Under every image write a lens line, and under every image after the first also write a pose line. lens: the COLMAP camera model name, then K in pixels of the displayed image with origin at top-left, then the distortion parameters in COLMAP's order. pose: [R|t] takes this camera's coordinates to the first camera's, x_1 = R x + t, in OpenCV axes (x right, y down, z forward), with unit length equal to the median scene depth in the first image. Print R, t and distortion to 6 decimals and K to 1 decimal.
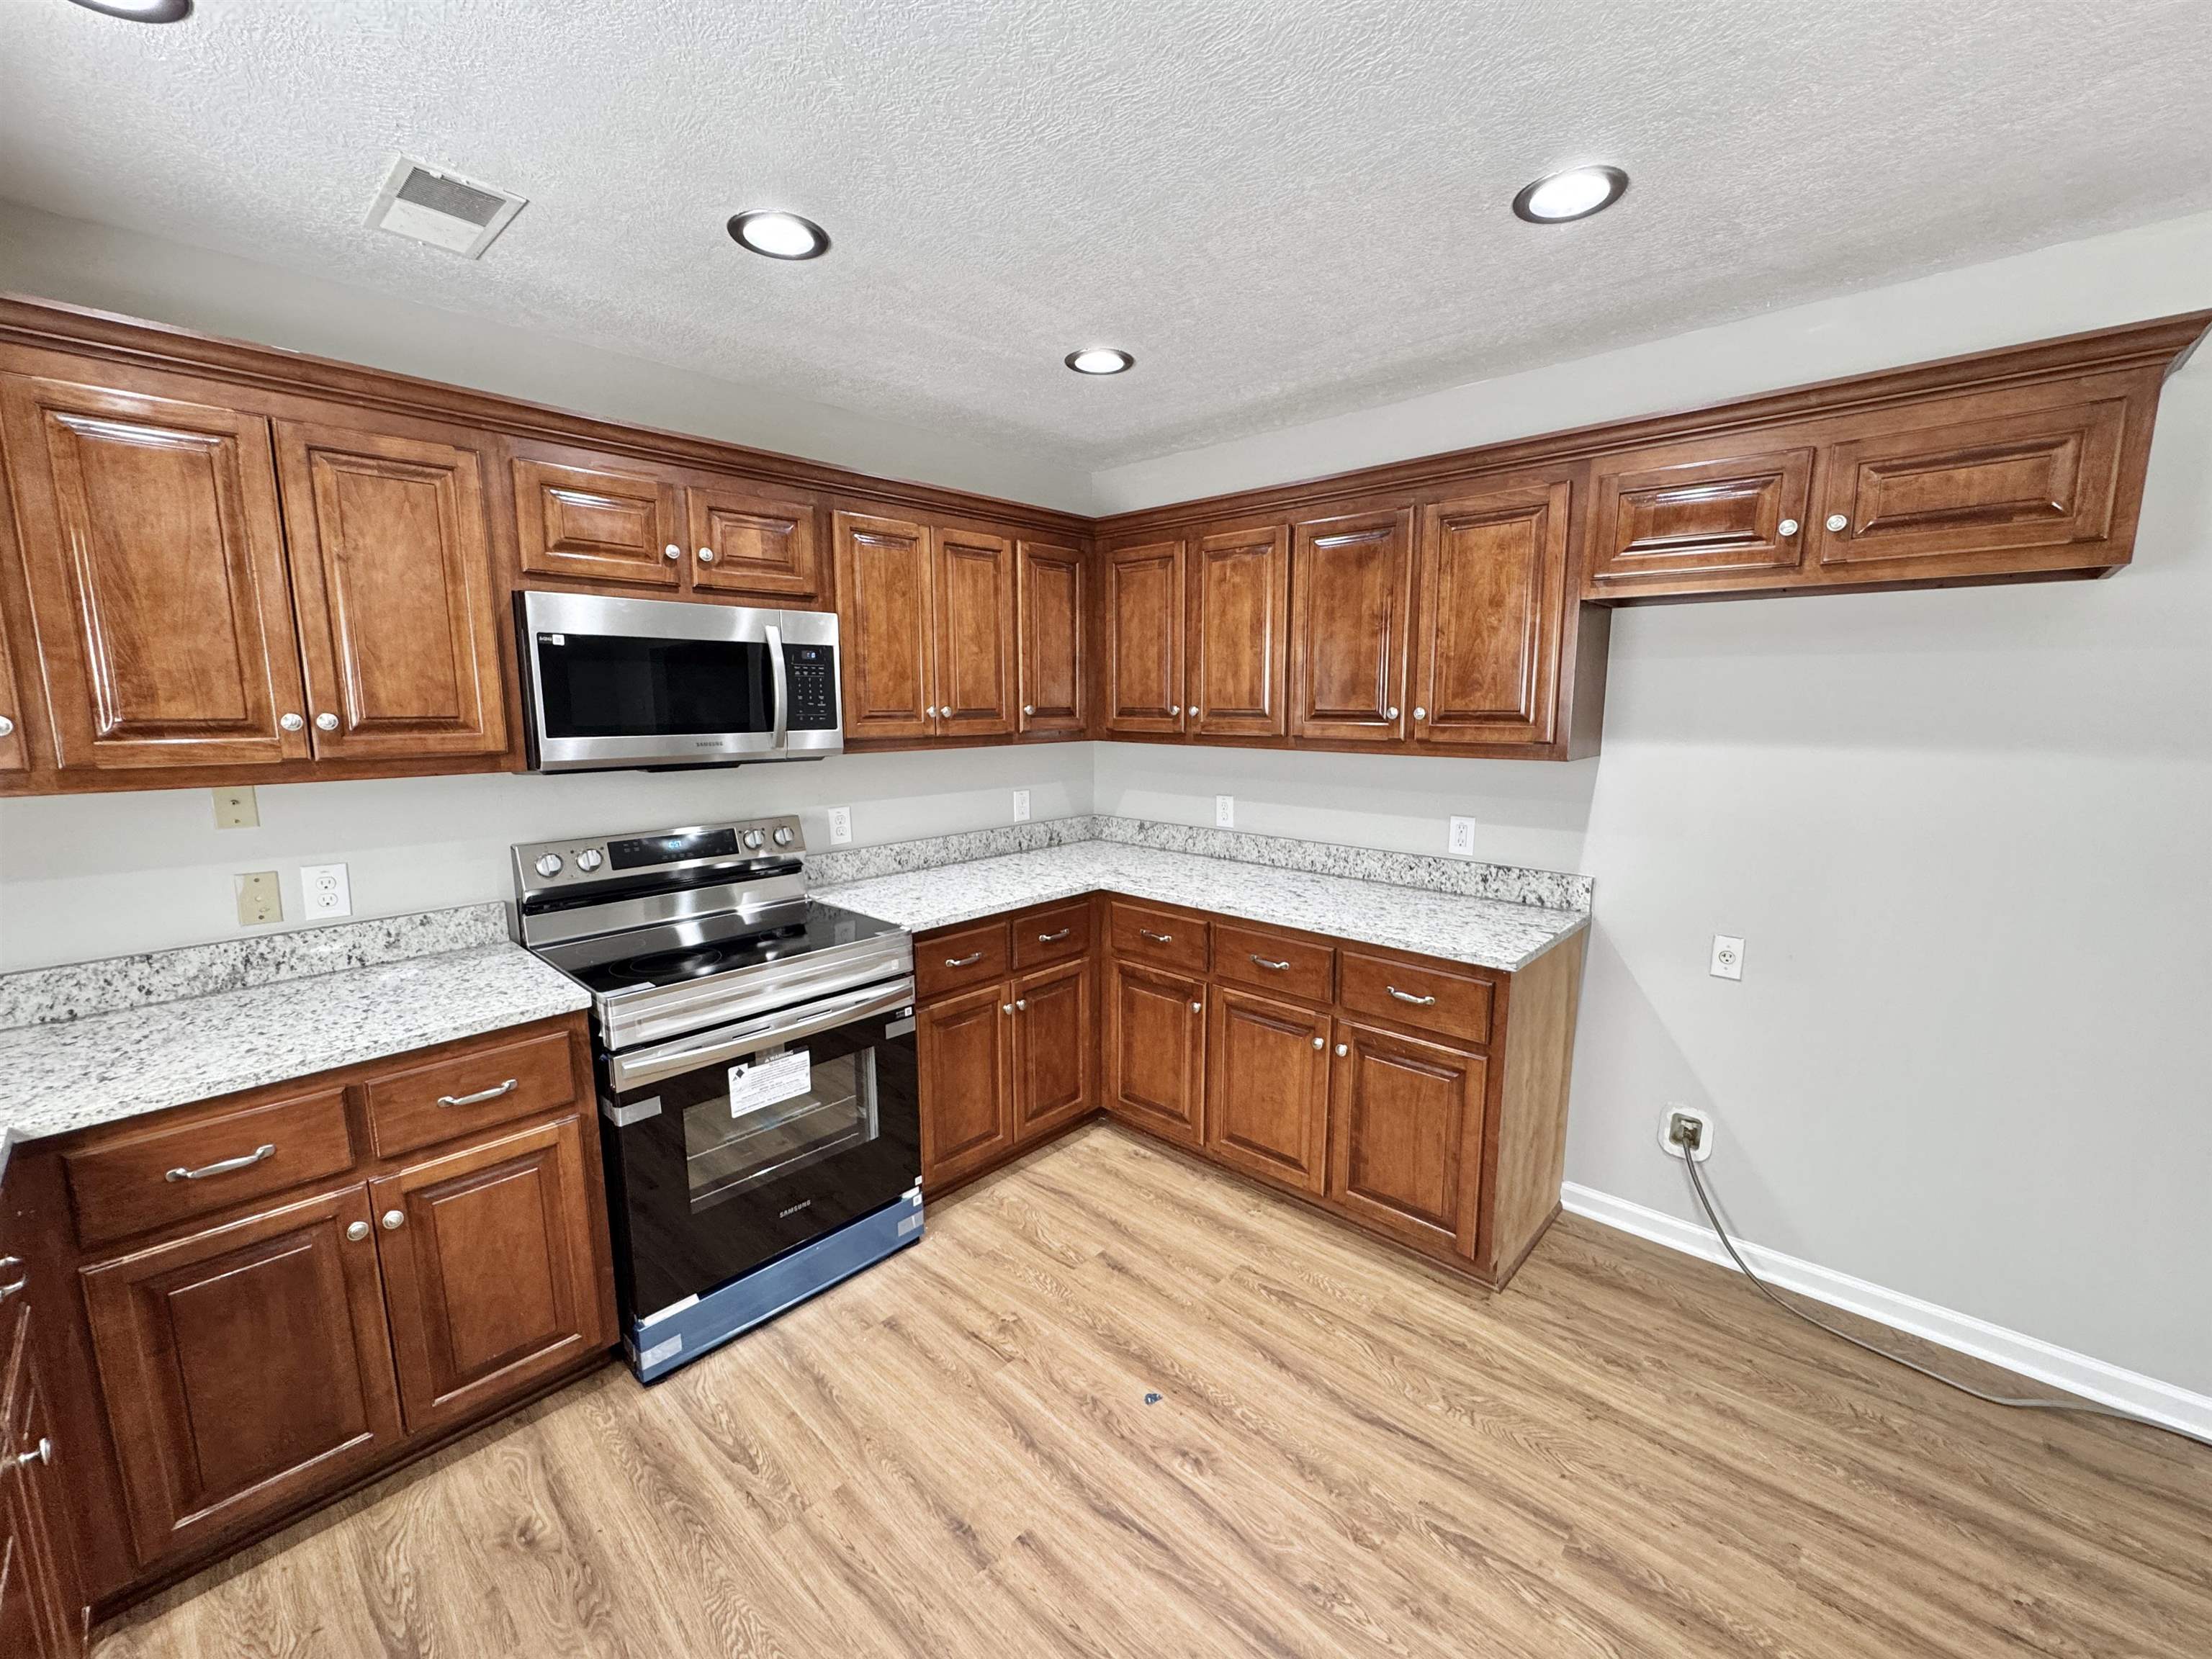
lens RADIAL K [[883.9, 0, 1106.1], [0, 883.9, 828.8], [0, 0, 1]] dist [-0.000388, 0.000295]
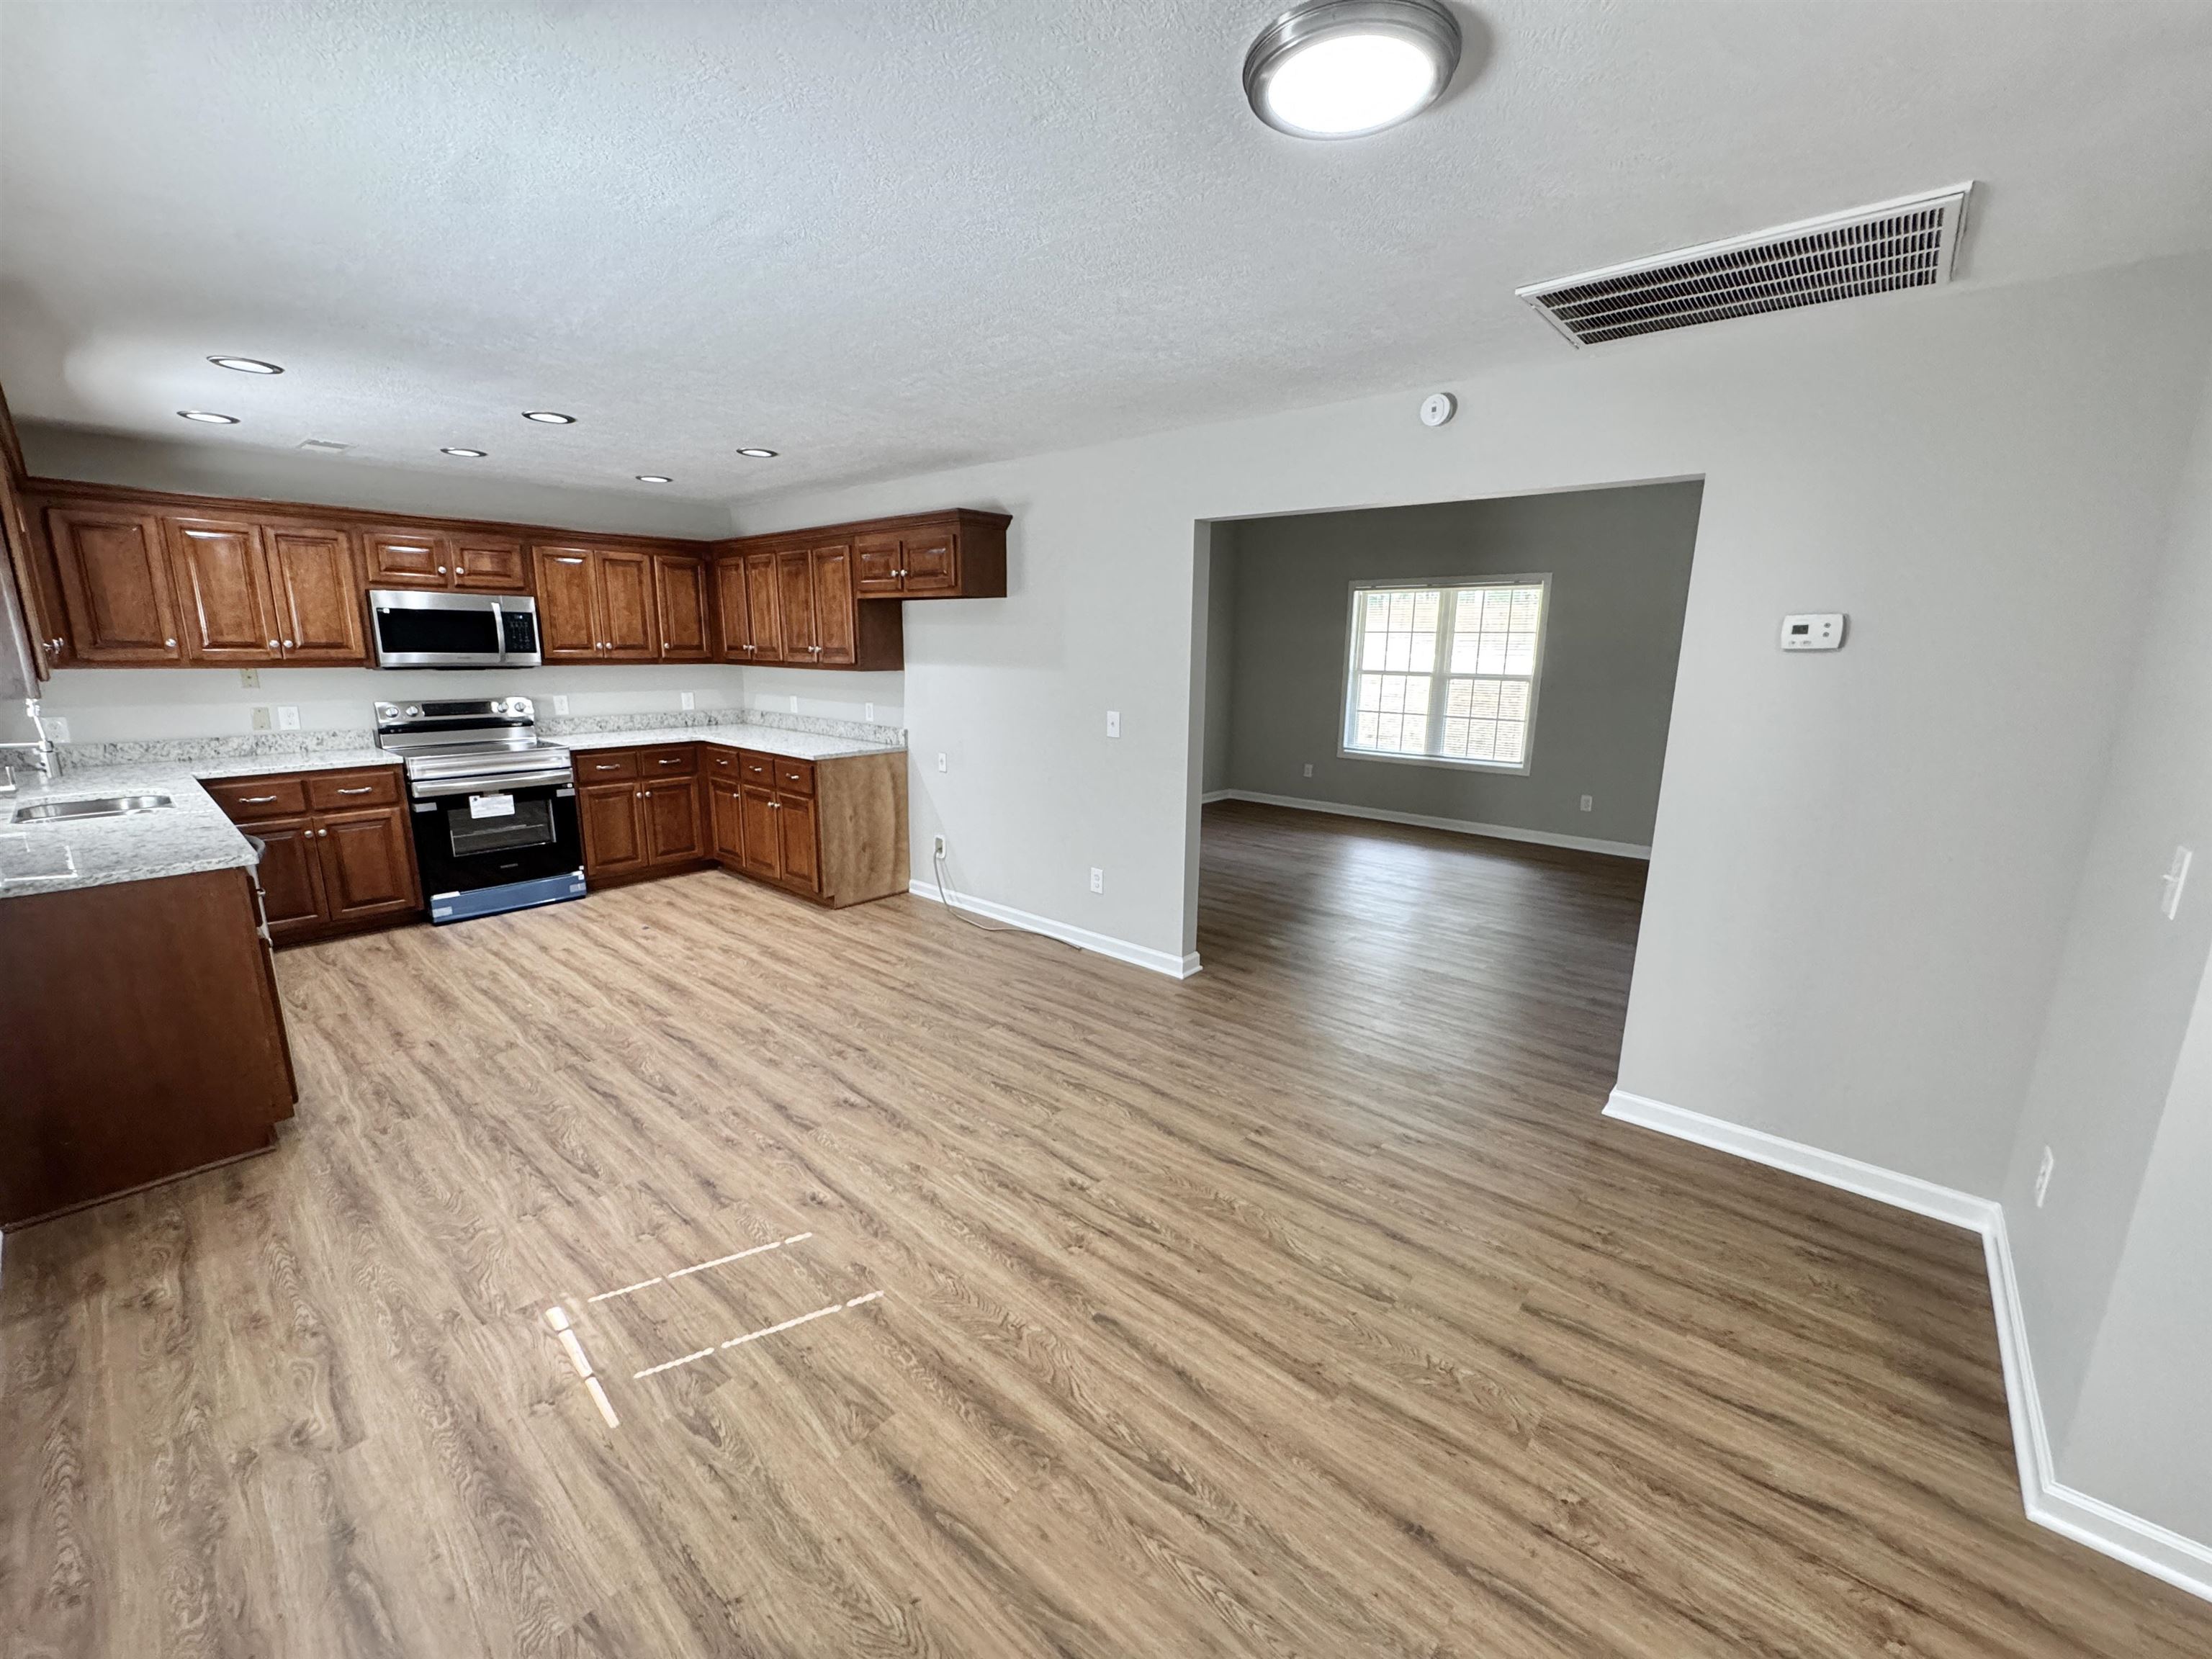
lens RADIAL K [[883.9, 0, 1106.3], [0, 883.9, 828.8], [0, 0, 1]] dist [-0.000388, 0.000295]
pose [[0.999389, 0.007979, 0.034026, 1.064359], [-0.009946, 0.998264, 0.058044, 0.183766], [-0.033504, -0.058347, 0.997734, -1.261995]]
